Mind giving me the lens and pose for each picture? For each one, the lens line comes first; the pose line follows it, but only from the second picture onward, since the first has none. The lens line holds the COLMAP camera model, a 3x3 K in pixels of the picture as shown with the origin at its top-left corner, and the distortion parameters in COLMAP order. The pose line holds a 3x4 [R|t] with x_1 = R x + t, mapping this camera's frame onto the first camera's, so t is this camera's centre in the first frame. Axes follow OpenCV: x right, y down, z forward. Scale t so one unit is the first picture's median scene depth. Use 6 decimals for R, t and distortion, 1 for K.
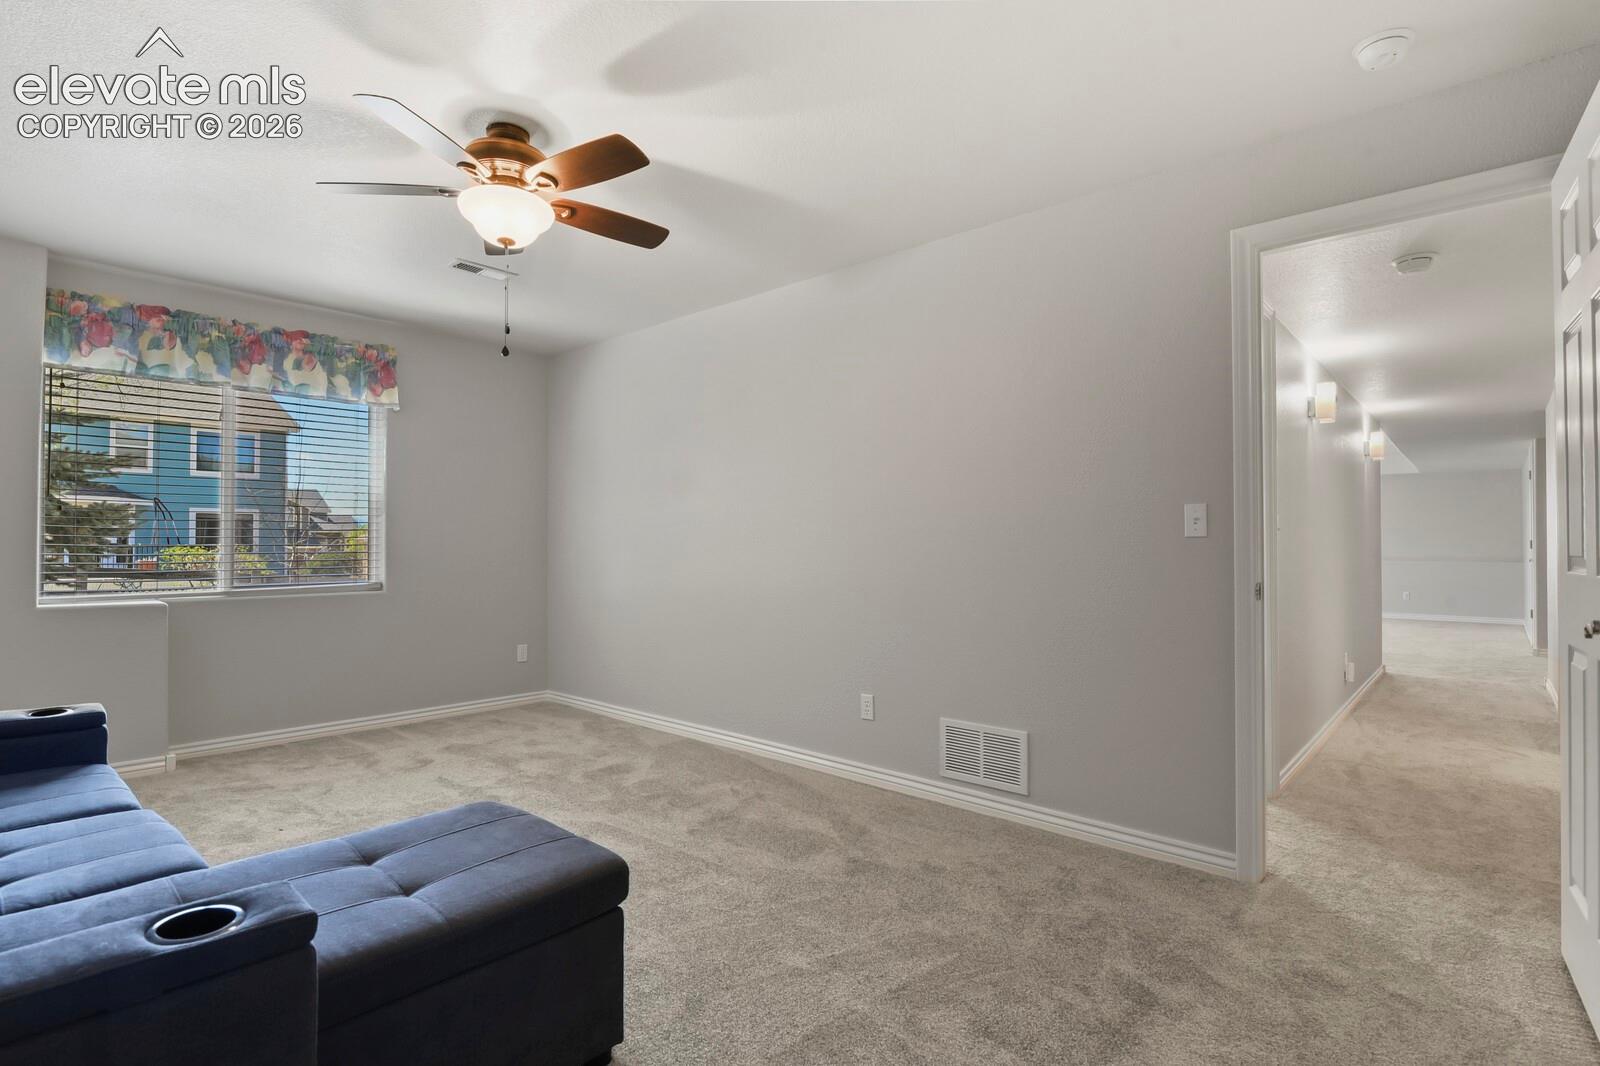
lens RADIAL K [[765.8, 0, 809.5], [0, 765.8, 537.4], [0, 0, 1]] dist [-0.017610, -0.000723]
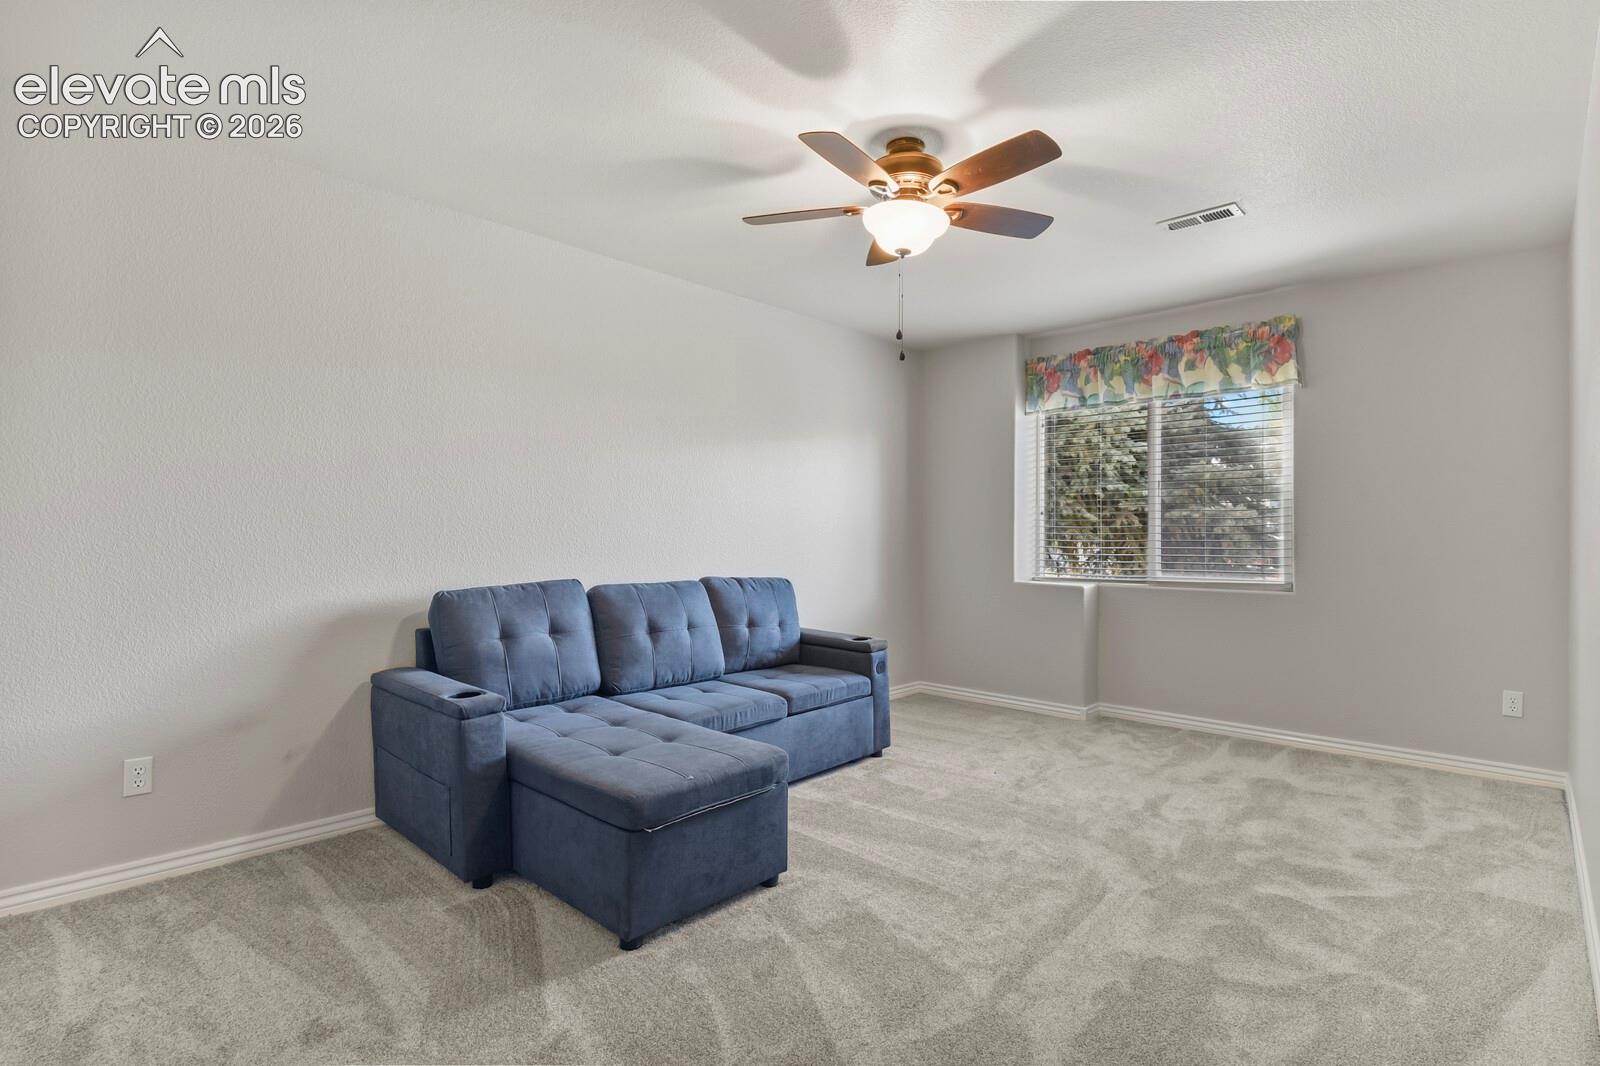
lens RADIAL K [[765.8, 0, 809.5], [0, 765.8, 537.4], [0, 0, 1]] dist [-0.017610, -0.000723]
pose [[-0.012021, -0.000105, -0.999928, 0.411318], [0.007265, 0.999974, -0.000193, 0.003058], [0.999901, -0.007267, -0.012020, 0.552229]]
